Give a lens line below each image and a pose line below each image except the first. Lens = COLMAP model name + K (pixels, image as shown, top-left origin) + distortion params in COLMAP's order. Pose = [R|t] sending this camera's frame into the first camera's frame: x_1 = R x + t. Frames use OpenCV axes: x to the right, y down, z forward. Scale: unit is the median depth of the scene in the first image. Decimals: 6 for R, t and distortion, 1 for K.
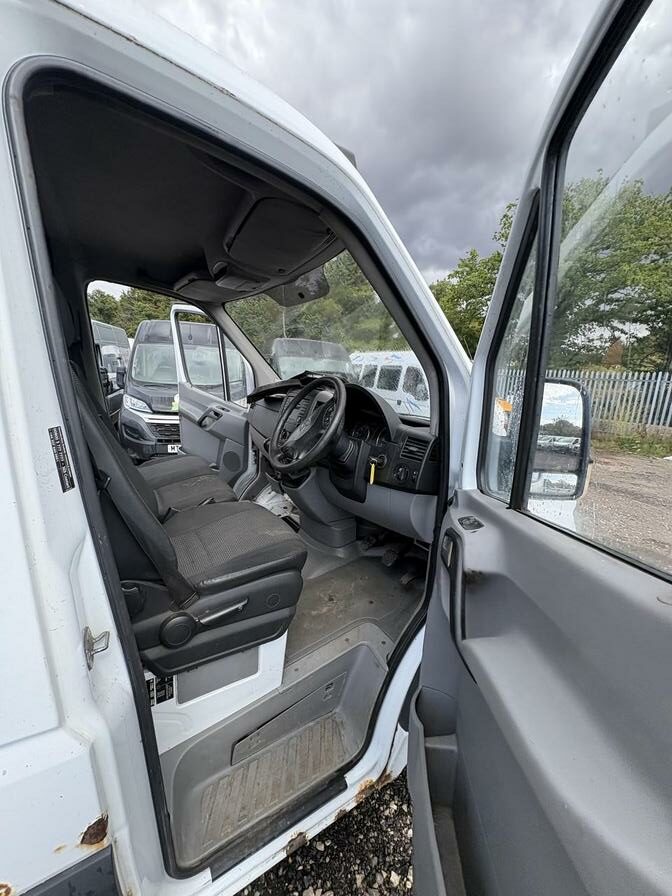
lens RADIAL K [[358.2, 0, 337.4], [0, 358.2, 450.4], [0, 0, 1]] dist [0.001142, 0.001001]
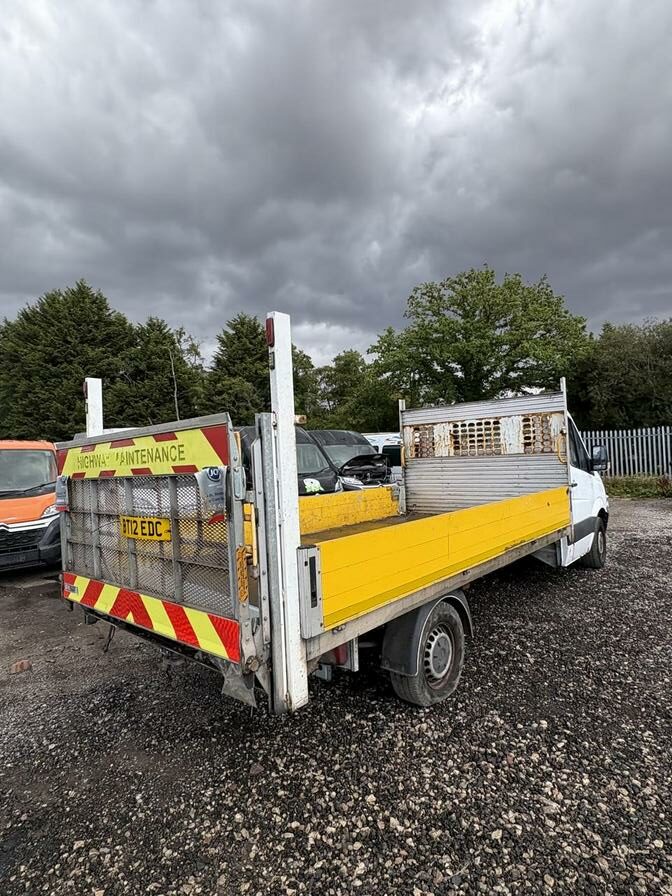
lens RADIAL K [[479.7, 0, 332.6], [0, 479.7, 449.4], [0, 0, 1]] dist [0.003975, 0.001109]
pose [[0.957827, -0.088786, 0.273283, -1.639062], [0.146563, 0.969004, -0.198872, 0.205695], [-0.247156, 0.230538, 0.941152, -1.474895]]
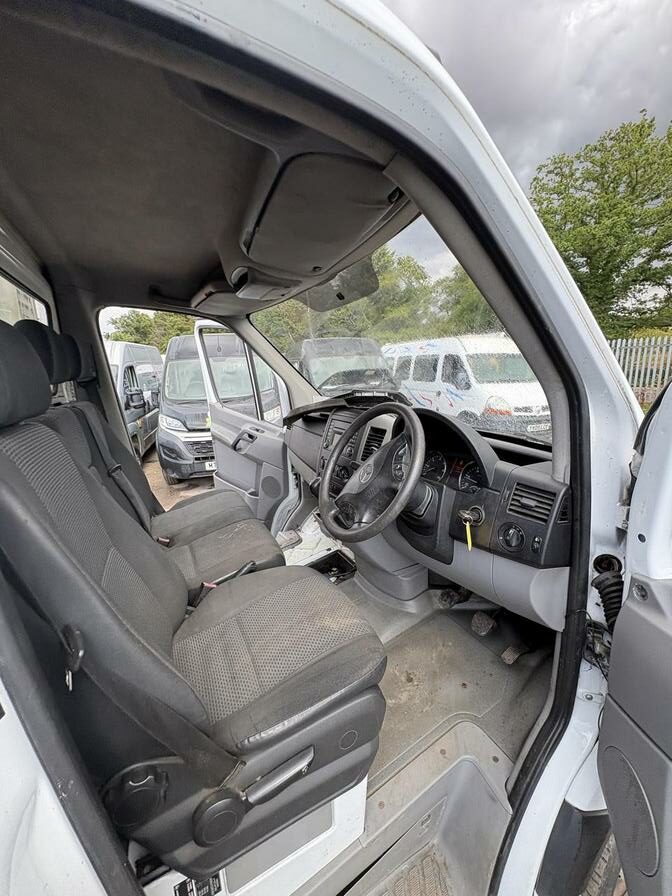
lens RADIAL K [[358.2, 0, 336.0], [0, 358.2, 448.0], [0, 0, 1]] dist [0.003145, 0.000501]
pose [[0.991920, -0.077336, -0.100567, -0.034754], [0.078361, 0.996905, 0.006278, -0.062032], [0.099770, -0.014107, 0.994910, 0.120841]]
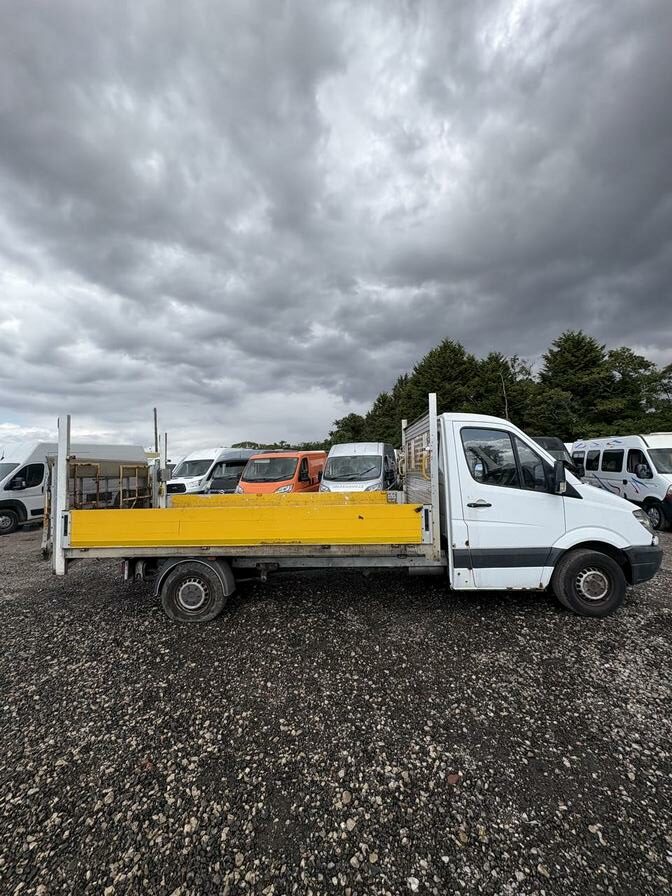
lens RADIAL K [[350.8, 0, 333.0], [0, 350.8, 448.8], [0, 0, 1]] dist [0.002034, 0.000545]
pose [[0.812722, -0.105025, -0.573109, 0.236491], [-0.050209, 0.967337, -0.248471, 0.254564], [0.580485, 0.230713, 0.780903, -1.209612]]
